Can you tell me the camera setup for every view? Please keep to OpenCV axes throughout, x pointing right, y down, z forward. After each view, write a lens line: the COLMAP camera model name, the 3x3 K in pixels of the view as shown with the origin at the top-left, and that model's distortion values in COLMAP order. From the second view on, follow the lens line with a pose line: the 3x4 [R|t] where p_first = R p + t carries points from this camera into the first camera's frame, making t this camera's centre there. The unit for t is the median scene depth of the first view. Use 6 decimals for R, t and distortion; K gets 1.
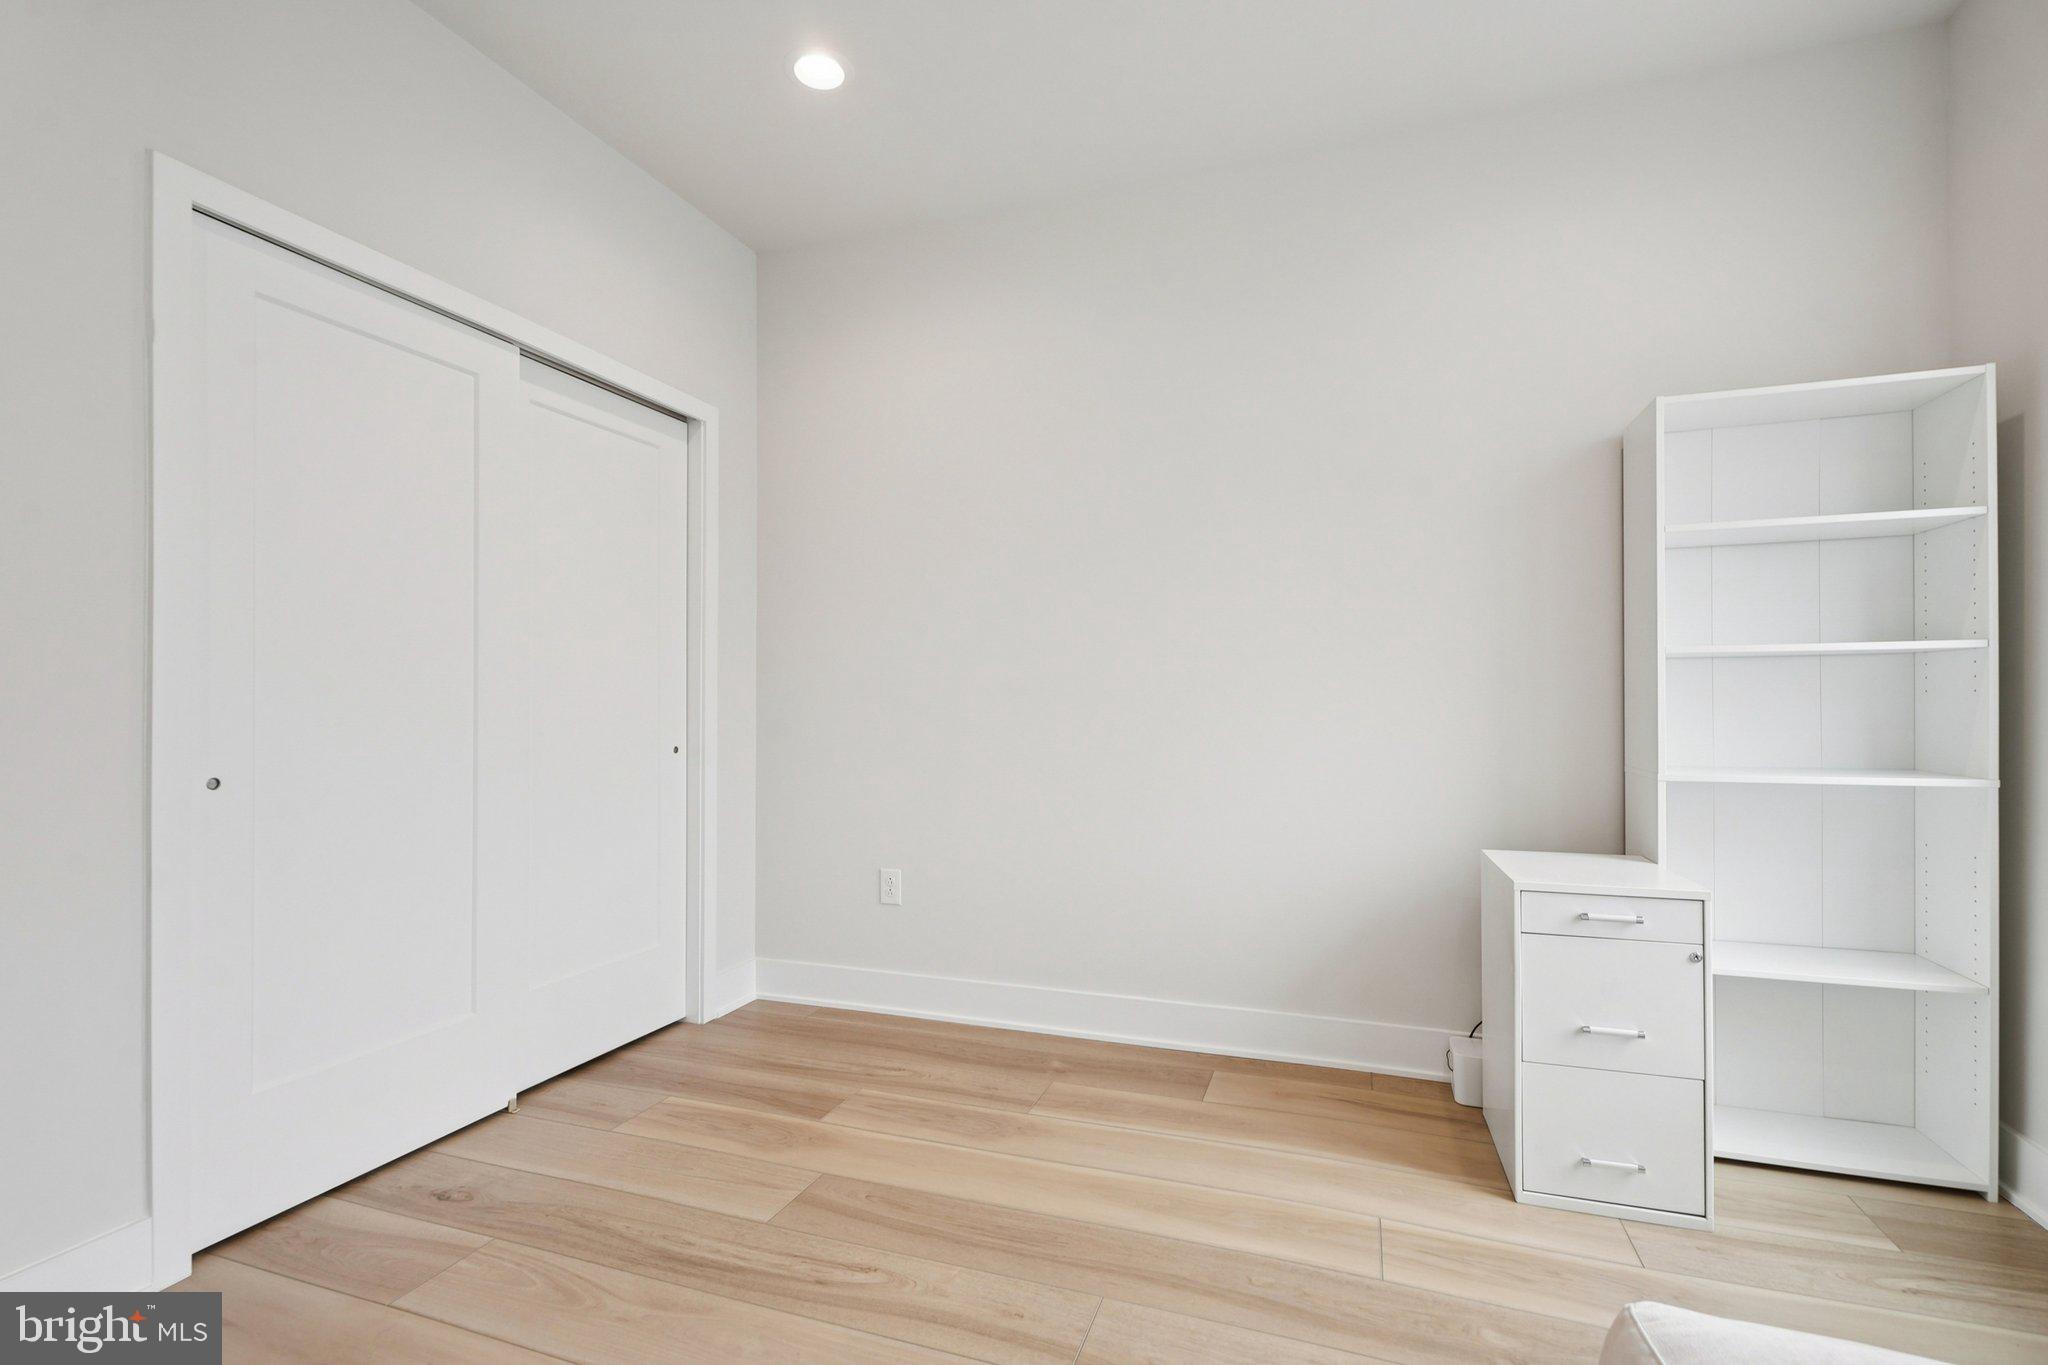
lens RADIAL K [[951.9, 0, 1011.7], [0, 951.9, 699.3], [0, 0, 1]] dist [0.008789, -0.002252]
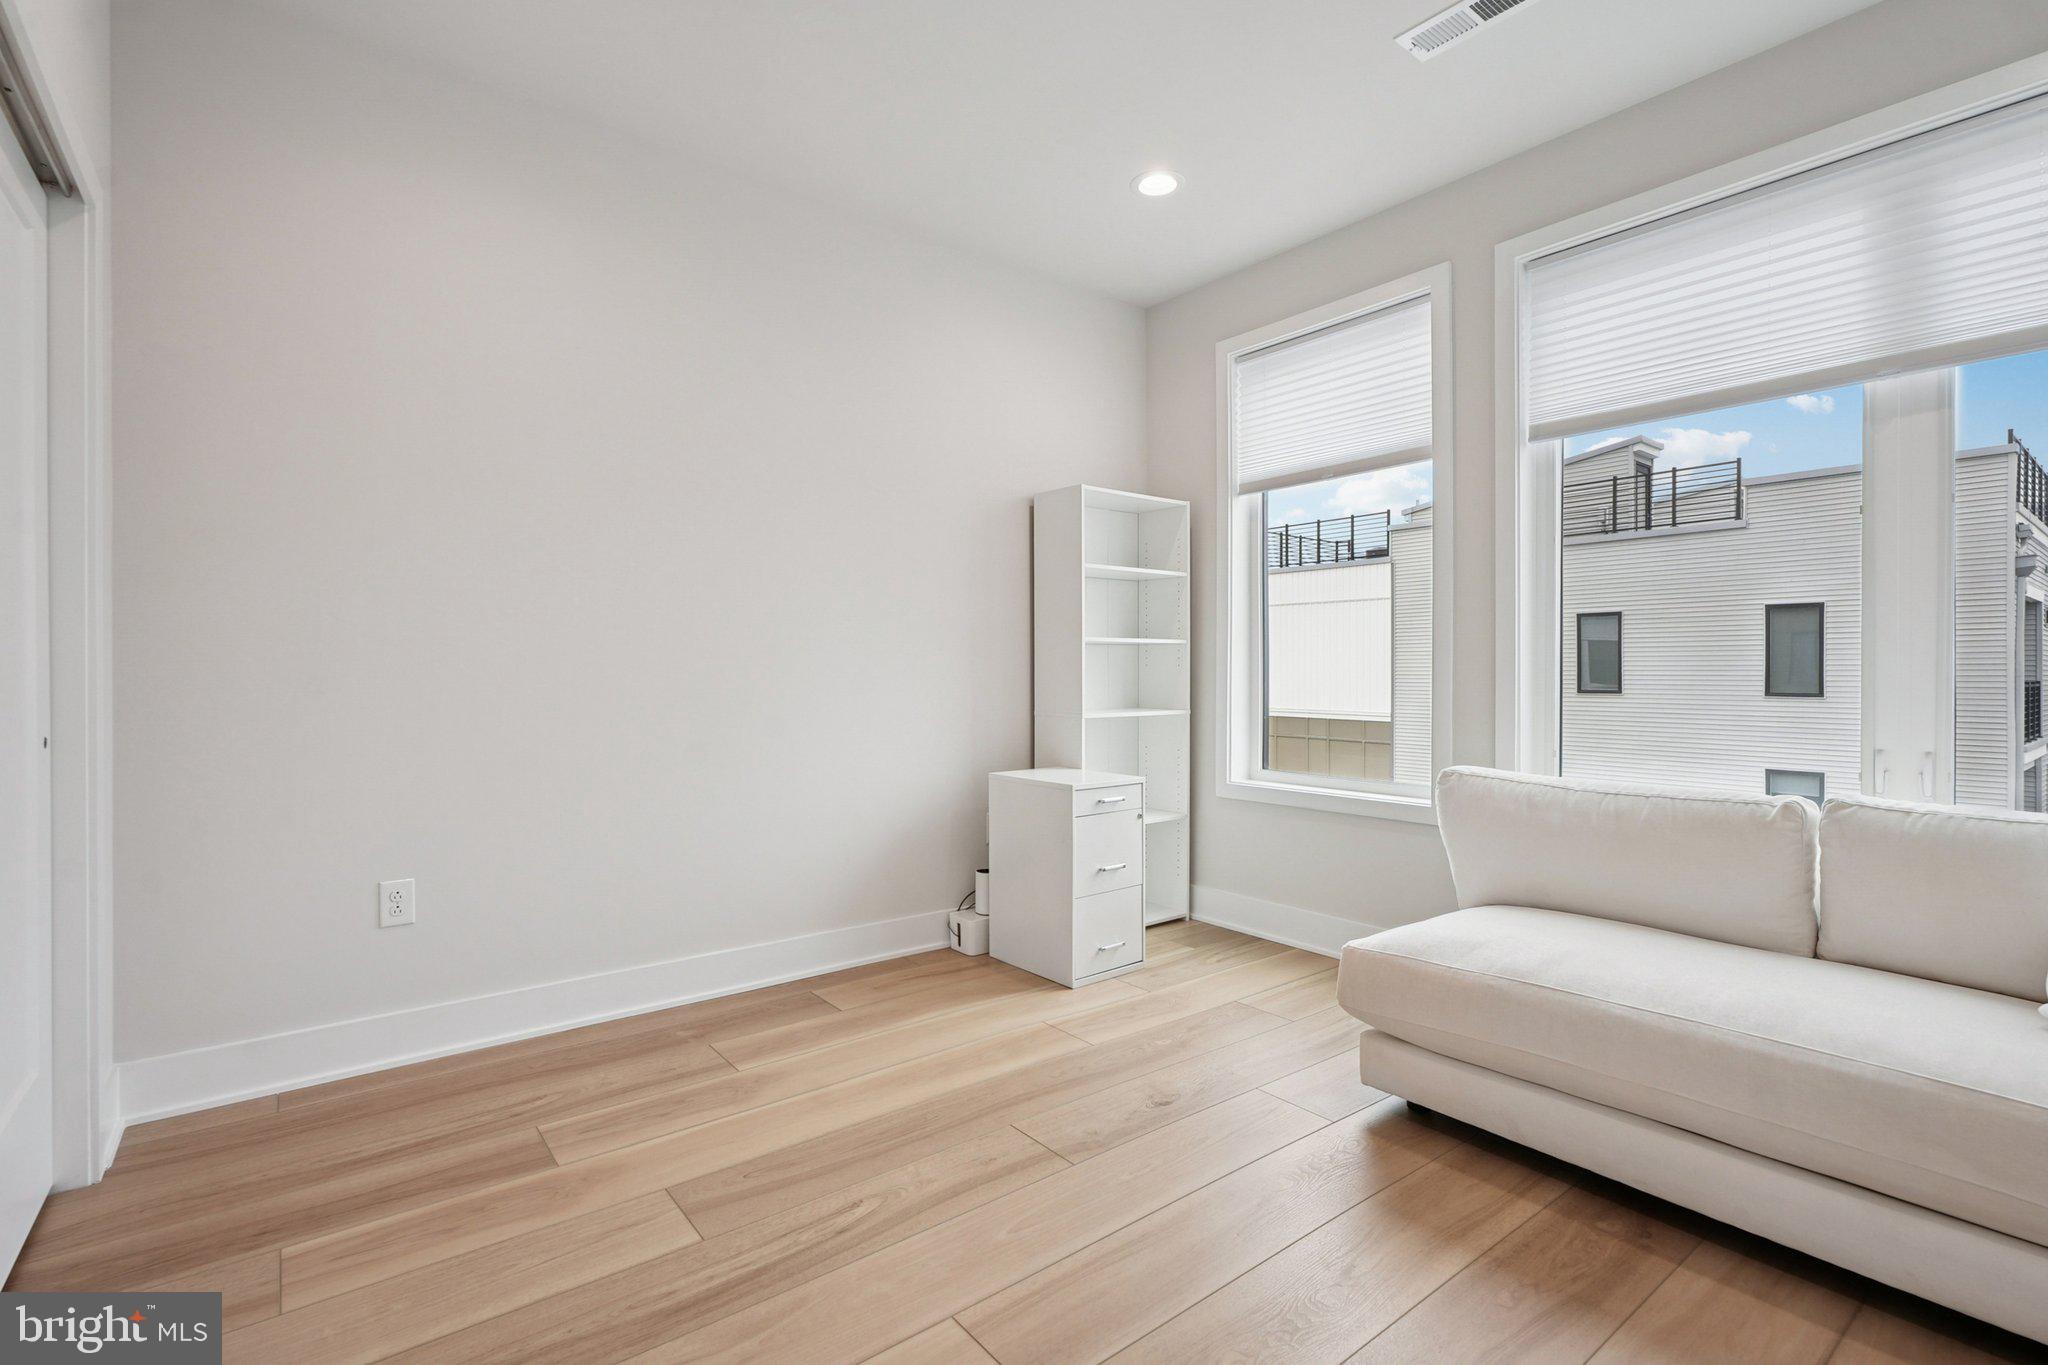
lens RADIAL K [[951.9, 0, 1017.6], [0, 951.9, 677.8], [0, 0, 1]] dist [0.008789, -0.002252]
pose [[0.518333, -0.001456, 0.855177, -0.741721], [-0.011203, 0.999901, 0.008493, 0.002497], [-0.855105, -0.013983, 0.518266, 0.237020]]
